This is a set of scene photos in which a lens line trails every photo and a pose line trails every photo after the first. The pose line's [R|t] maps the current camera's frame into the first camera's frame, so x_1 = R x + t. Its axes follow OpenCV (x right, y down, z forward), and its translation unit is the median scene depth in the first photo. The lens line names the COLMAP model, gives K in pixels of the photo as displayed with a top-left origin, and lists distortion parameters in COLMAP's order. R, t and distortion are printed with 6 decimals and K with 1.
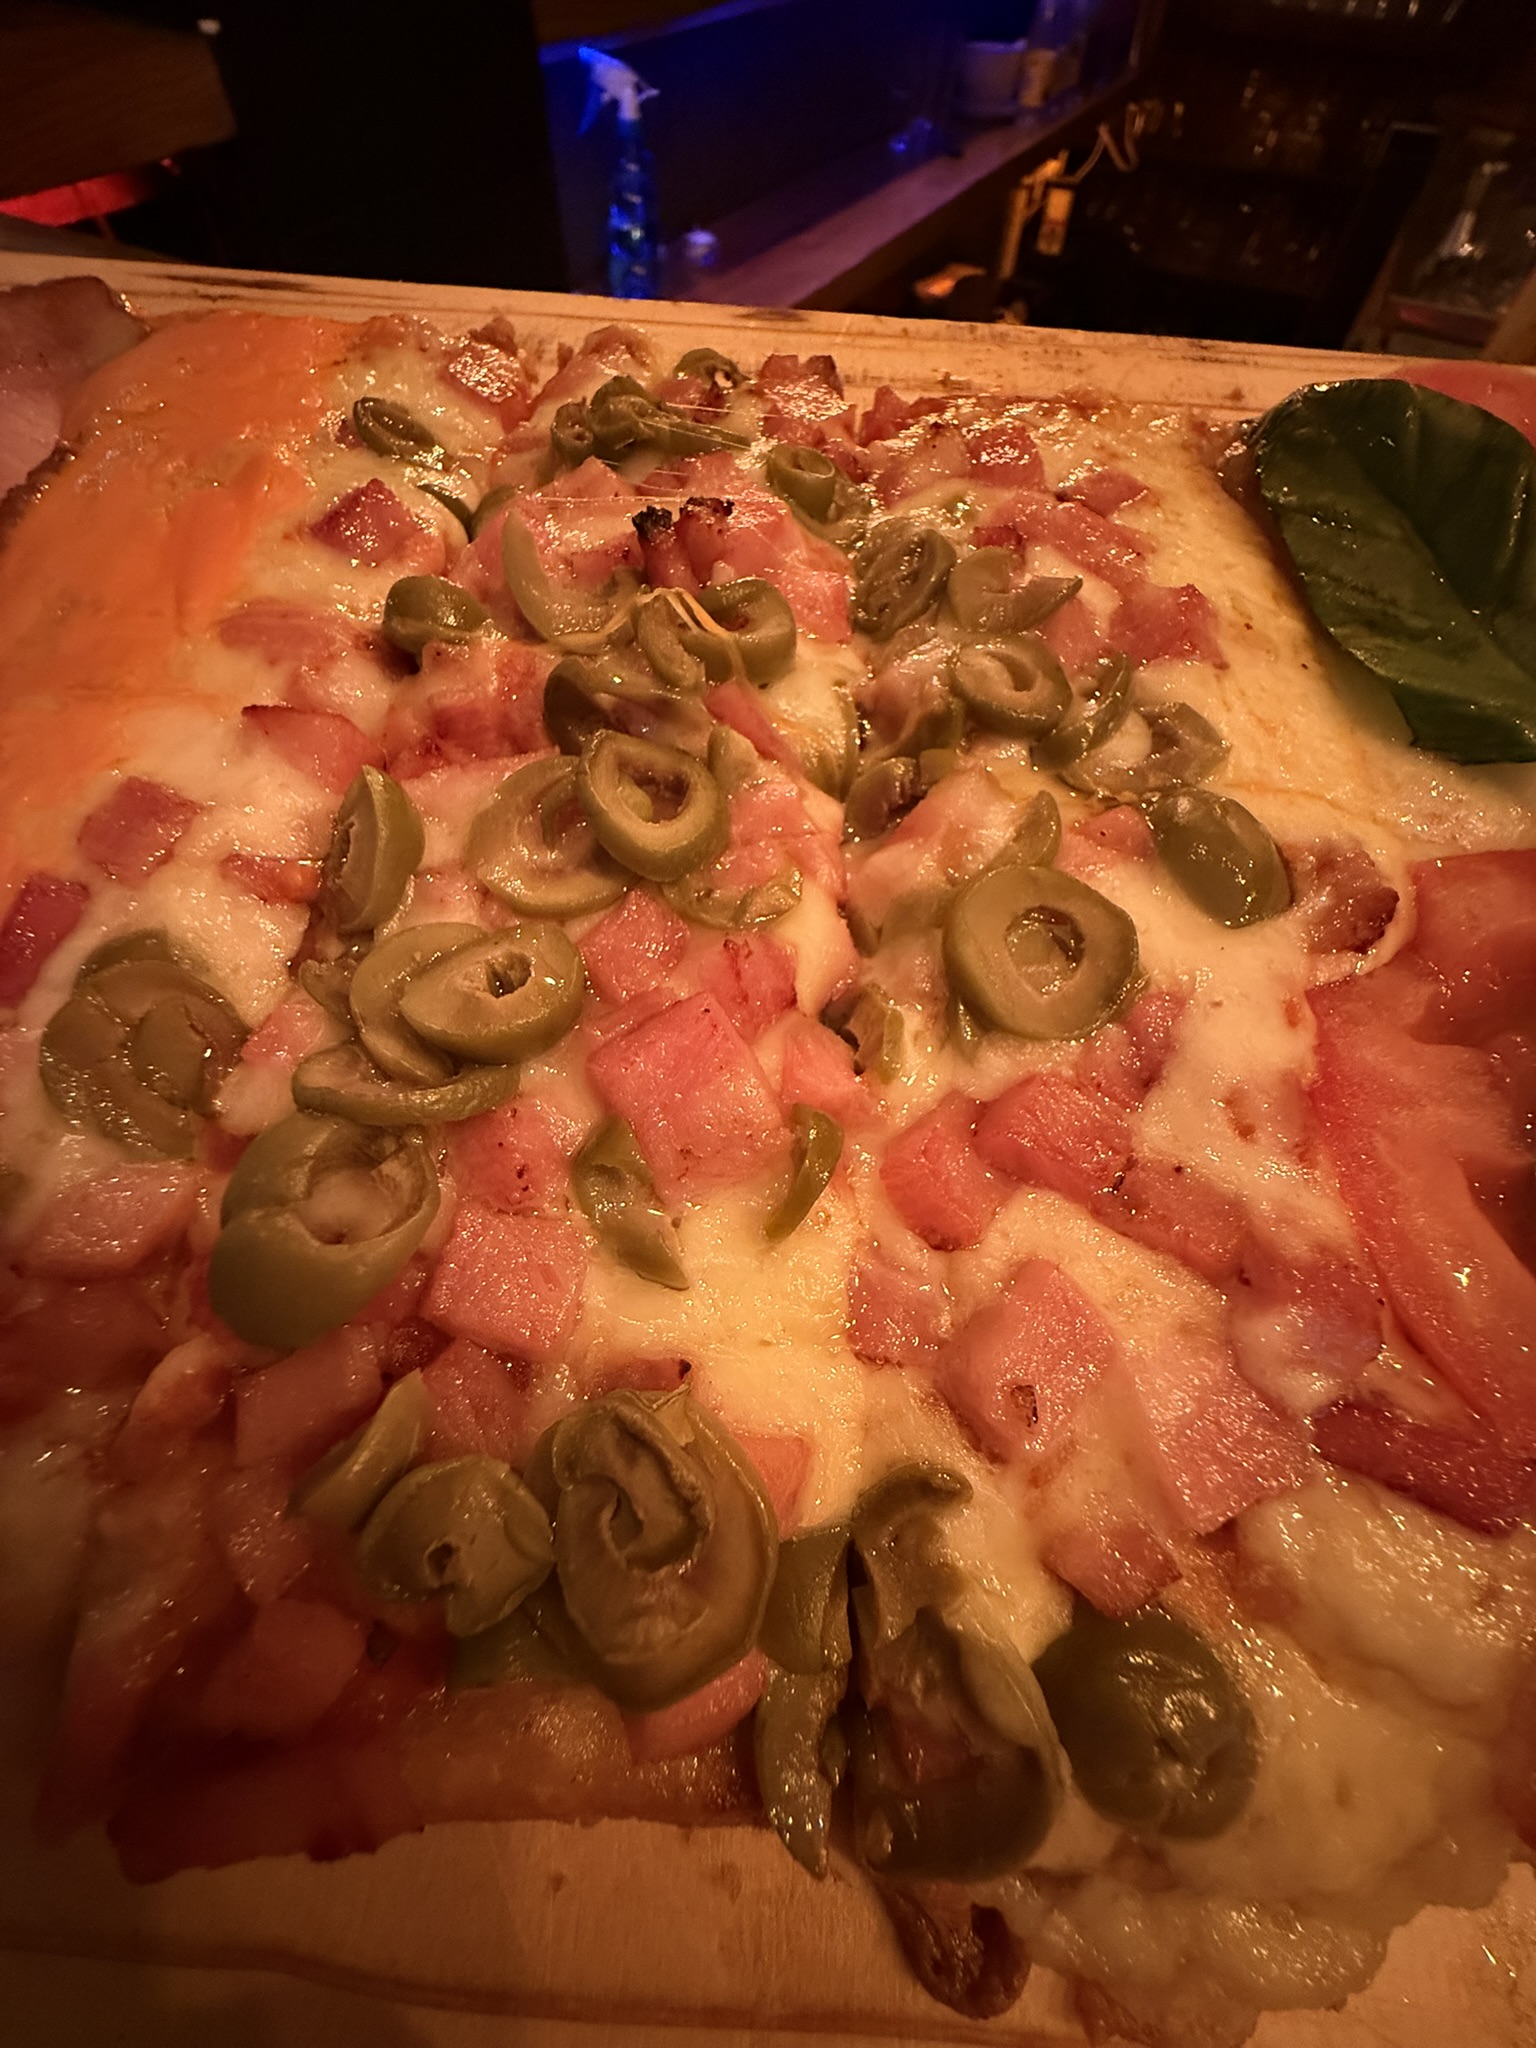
lens RADIAL K [[831.1, 0, 769.4], [0, 831.1, 1029.8], [0, 0, 1]] dist [-0.000664, 0.000078]
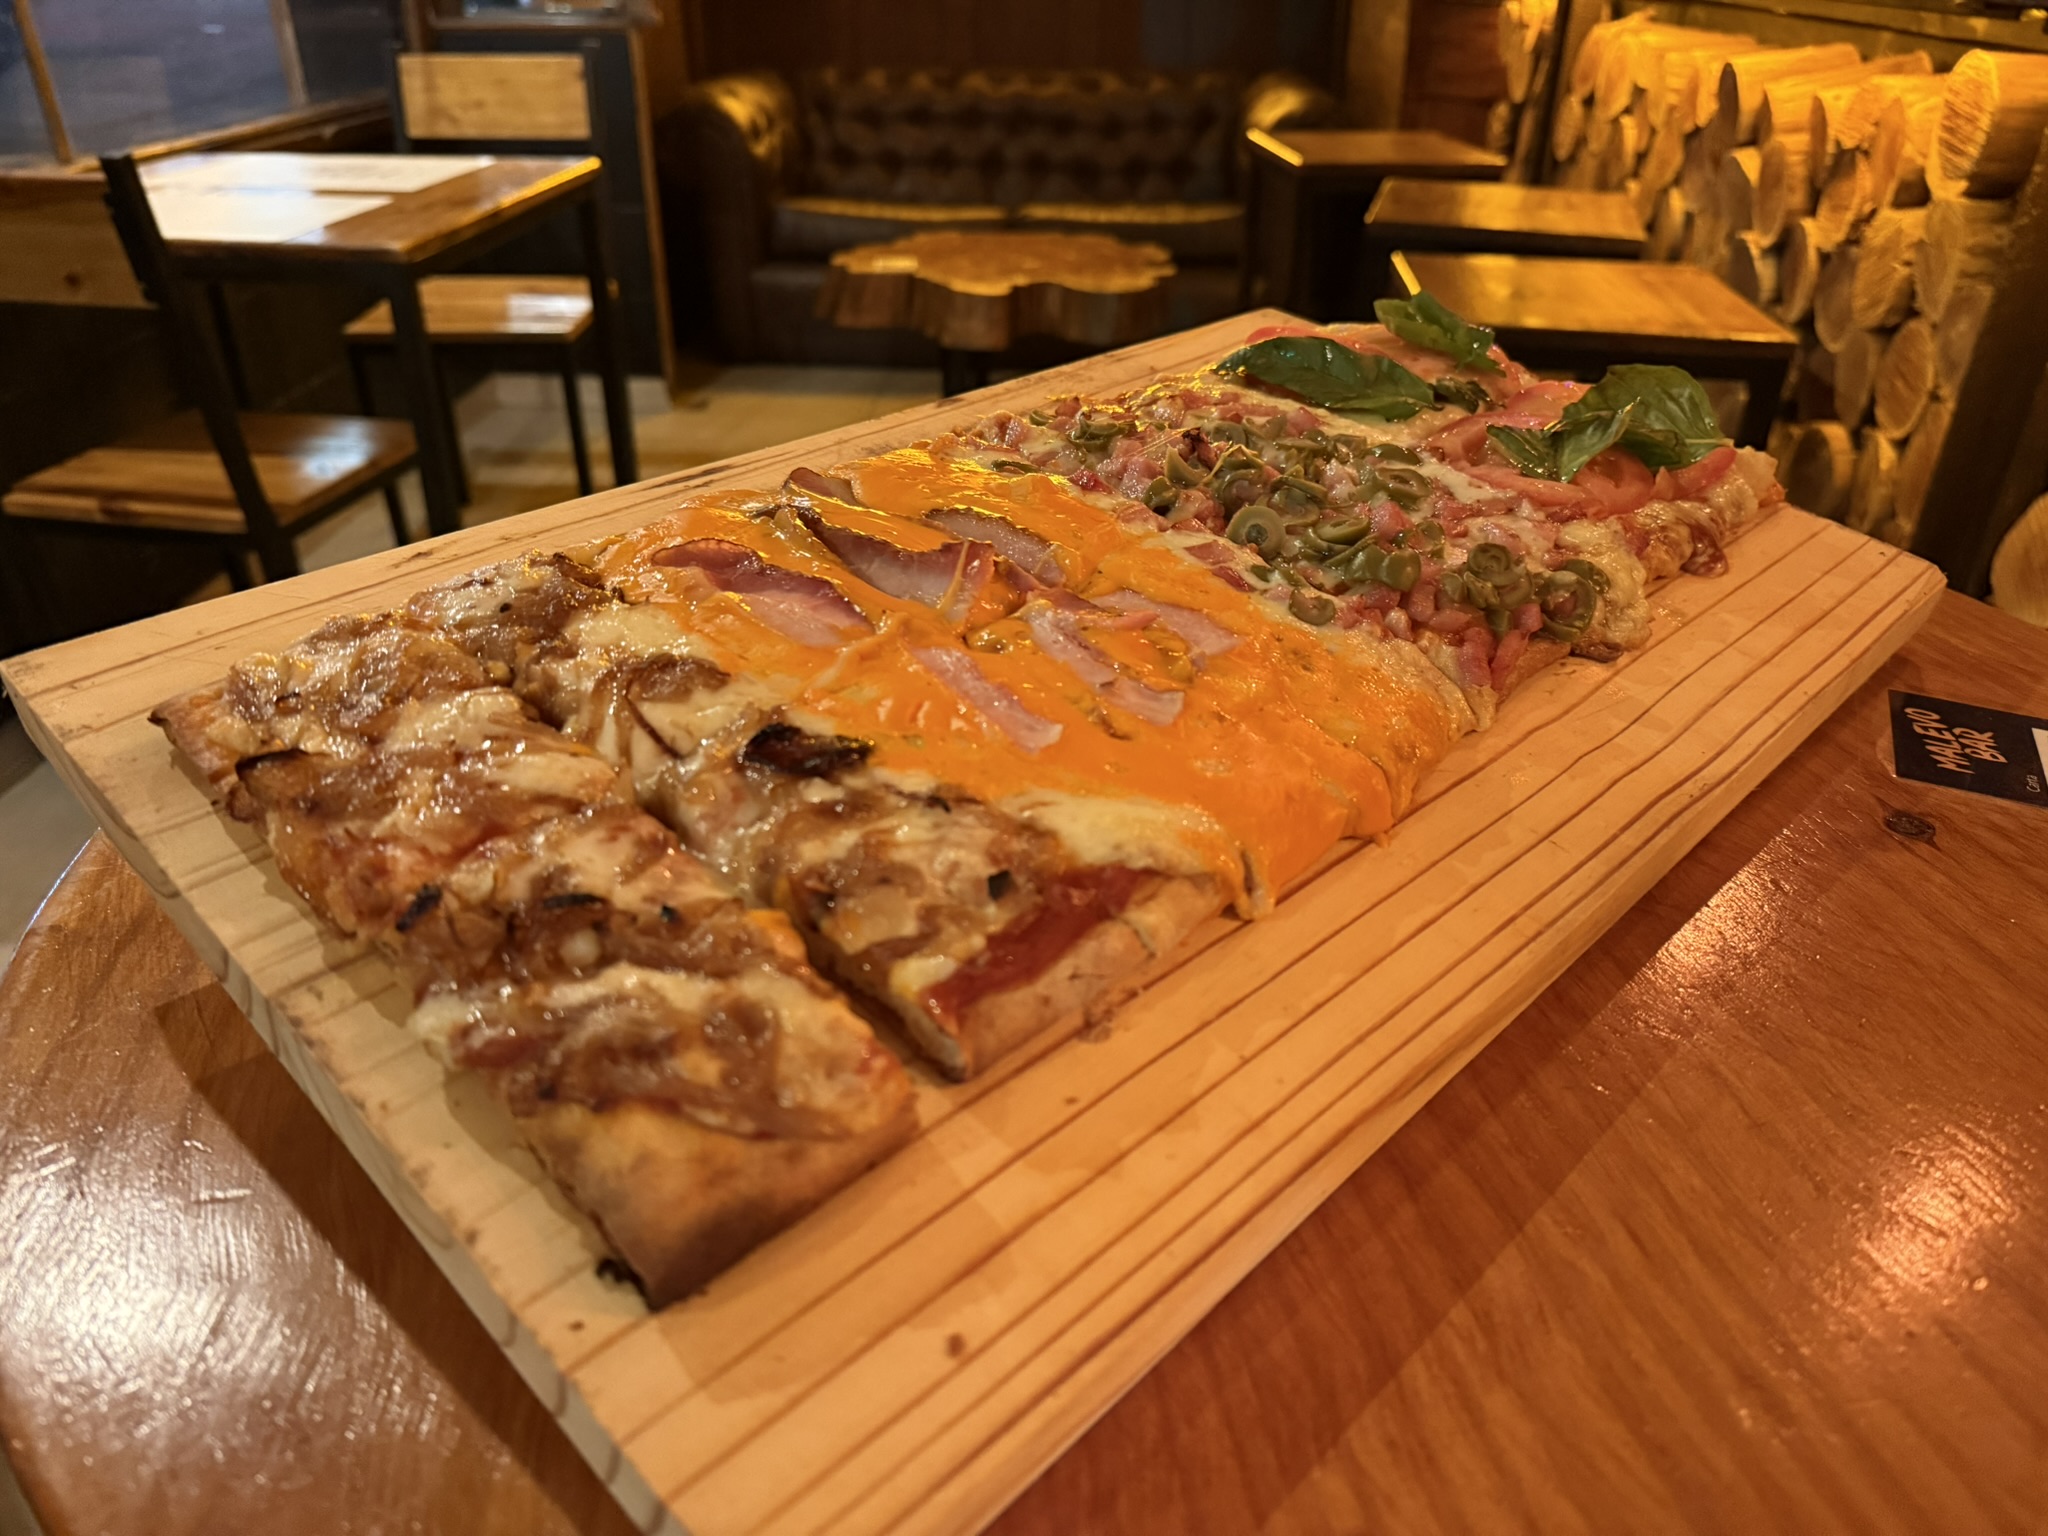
lens RADIAL K [[1461.4, 0, 1033.4], [0, 1461.4, 762.5], [0, 0, 1]] dist [0.136411, -0.254827]
pose [[0.637384, -0.412883, 0.650592, -0.227145], [0.653917, 0.736459, -0.173264, 0.036212], [-0.407597, 0.535869, 0.739398, -0.098389]]
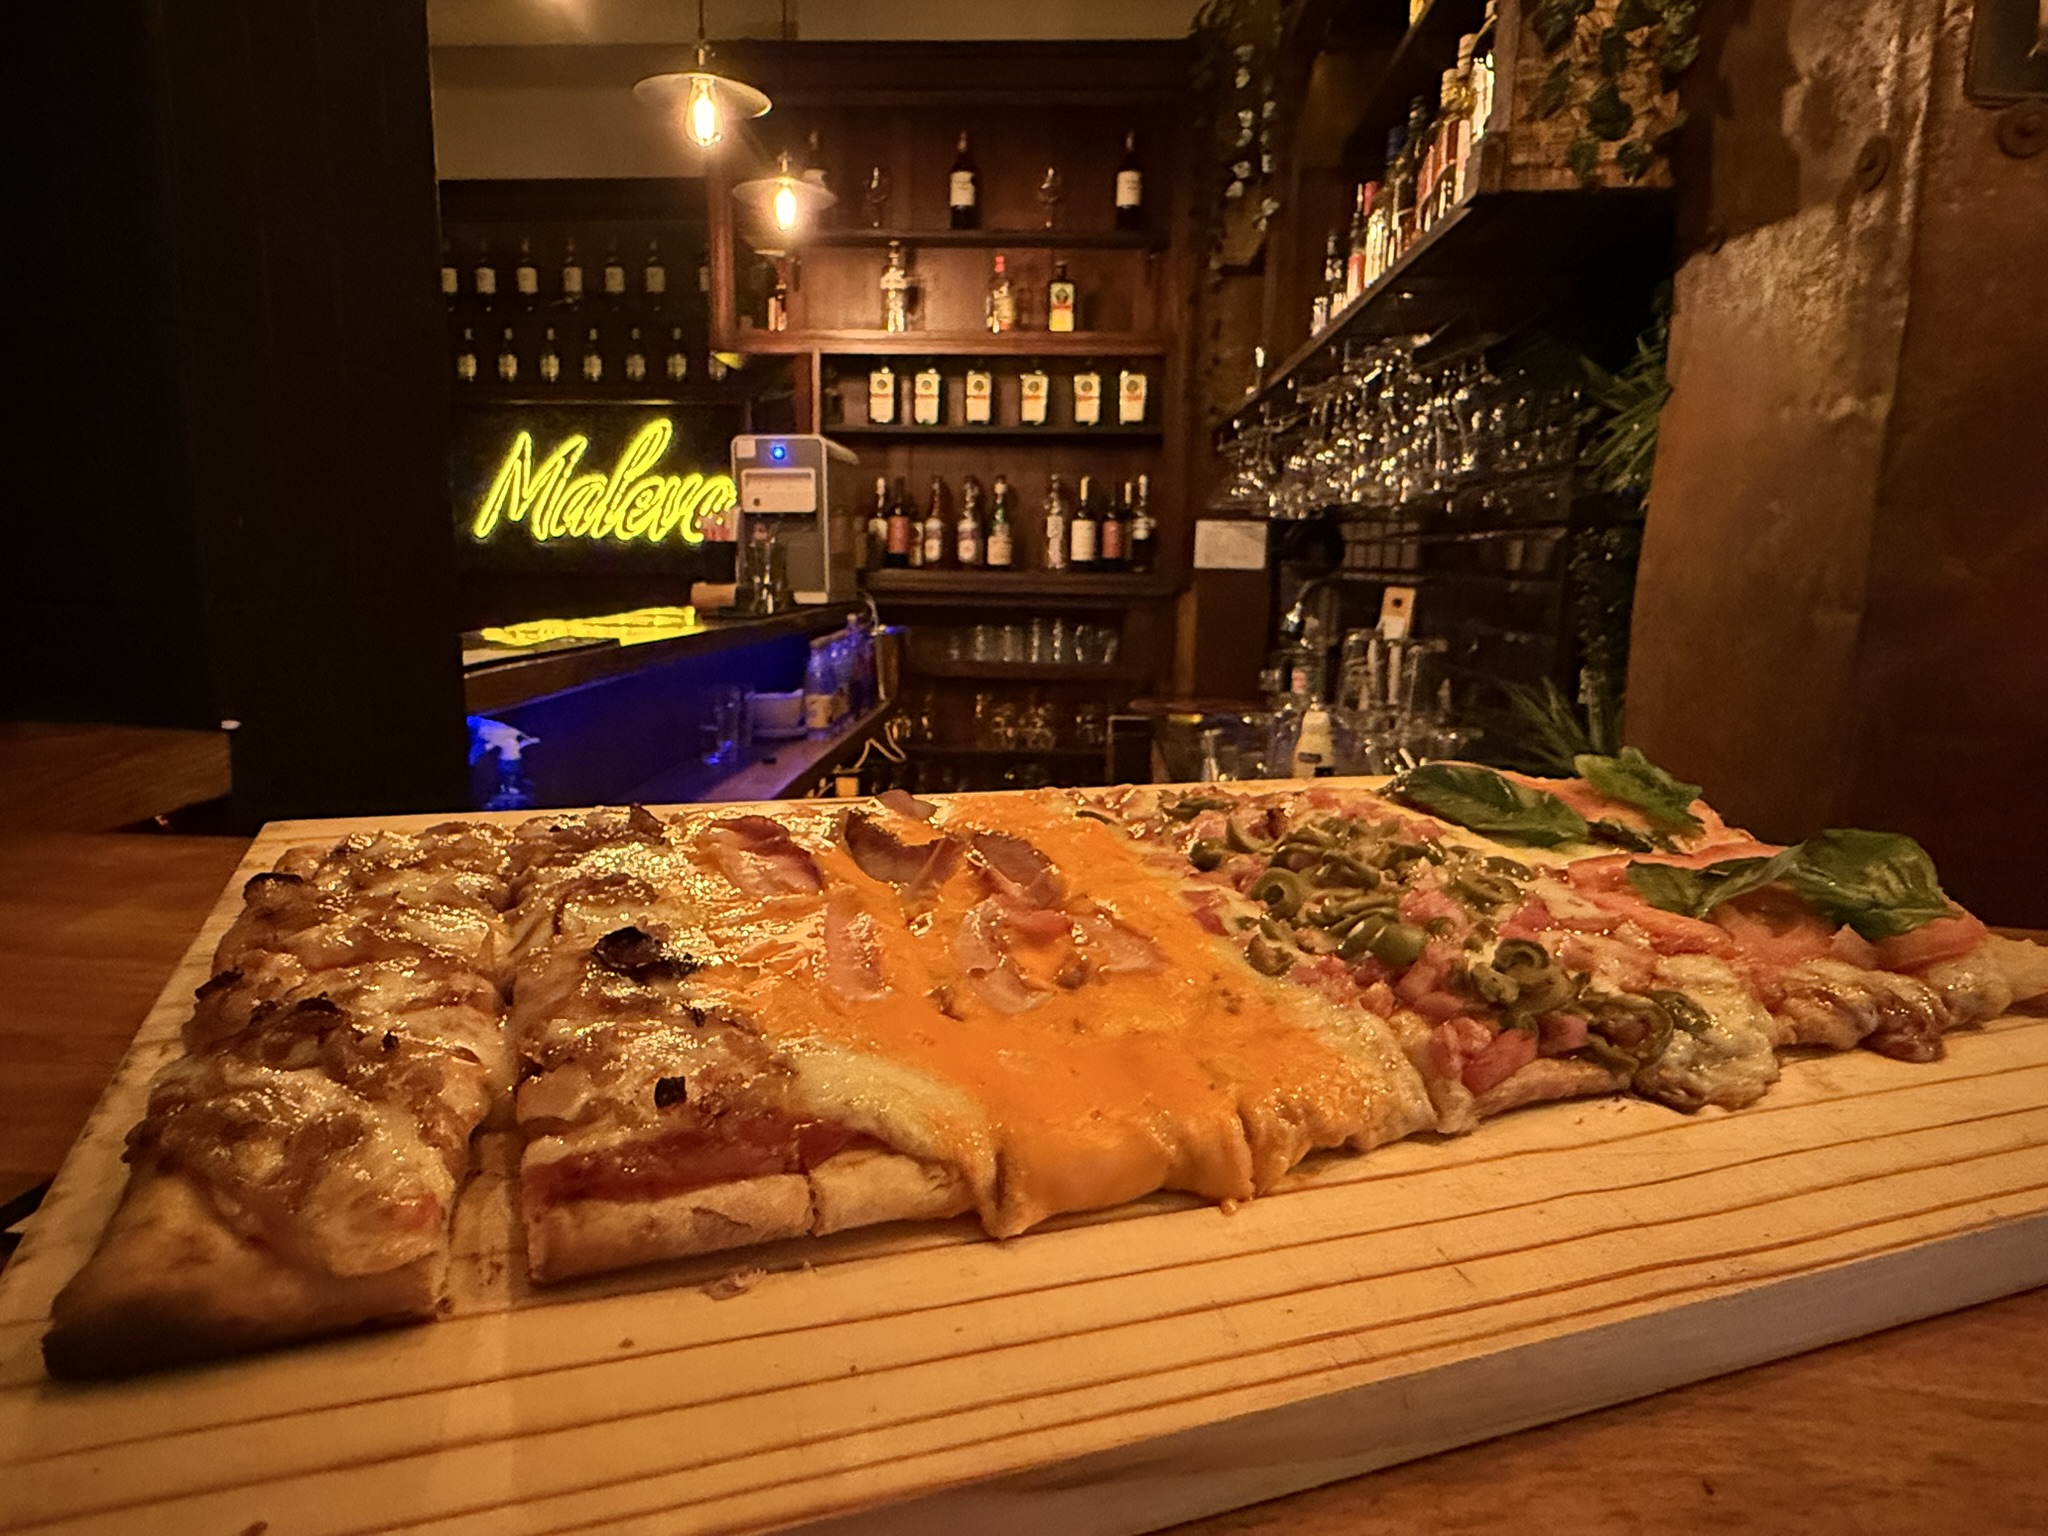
lens RADIAL K [[1225.2, 0, 995.5], [0, 1225.2, 759.2], [0, 0, 1]] dist [-0.002753, -0.002465]
pose [[0.913594, -0.078143, 0.399049, -0.144912], [0.344105, 0.671443, -0.656320, 0.090285], [-0.216652, 0.736925, 0.640316, -0.085288]]
